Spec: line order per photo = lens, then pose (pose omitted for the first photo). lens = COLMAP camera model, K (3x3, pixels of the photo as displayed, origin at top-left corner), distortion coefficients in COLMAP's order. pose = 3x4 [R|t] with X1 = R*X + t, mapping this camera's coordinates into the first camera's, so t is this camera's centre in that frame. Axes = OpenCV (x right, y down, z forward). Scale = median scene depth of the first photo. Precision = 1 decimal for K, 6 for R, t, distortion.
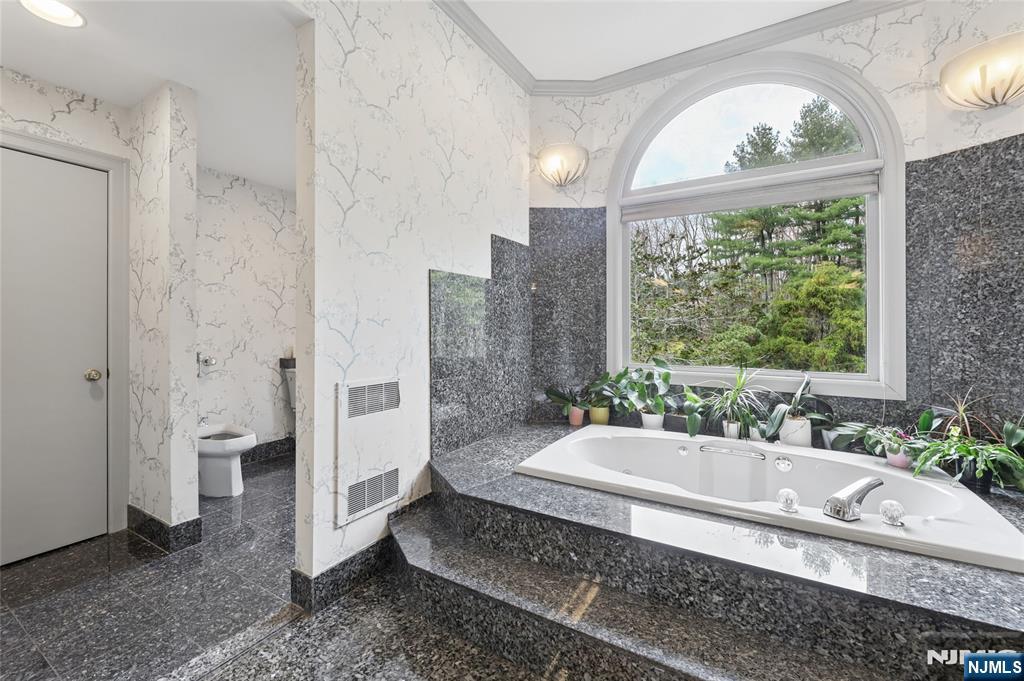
lens RADIAL K [[417.6, 0, 512.4], [0, 417.6, 326.6], [0, 0, 1]] dist [0.001643, -0.000727]
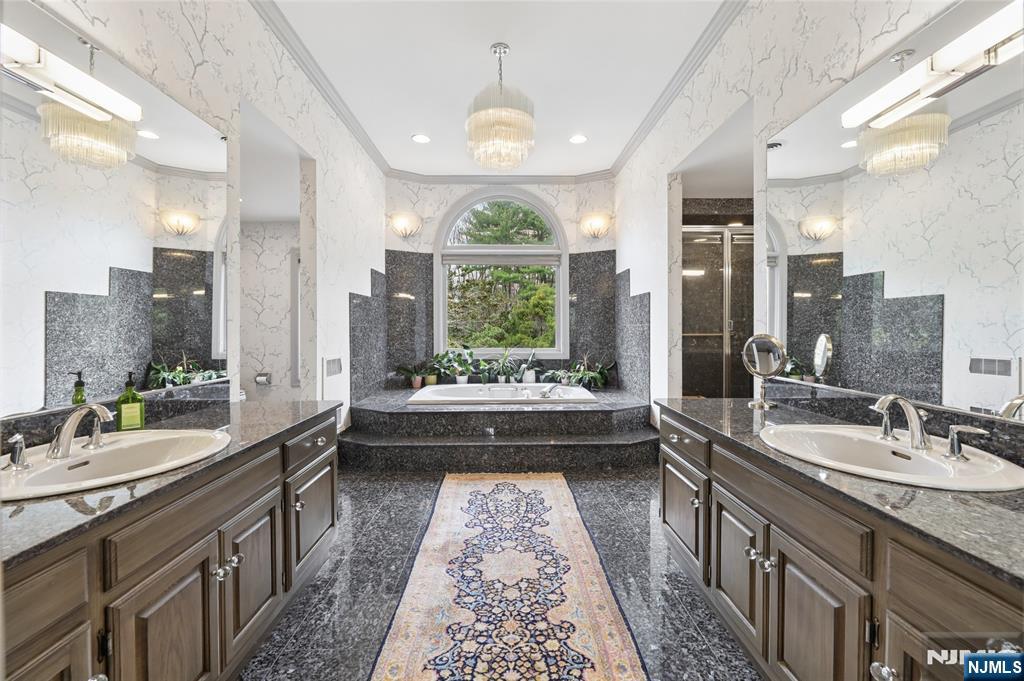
lens RADIAL K [[417.6, 0, 511.4], [0, 417.6, 333.1], [0, 0, 1]] dist [0.001643, -0.000727]
pose [[0.845682, -0.008859, 0.533614, -0.434633], [0.002657, 0.999920, 0.012390, 0.006093], [-0.533681, -0.009060, 0.845637, -0.611334]]
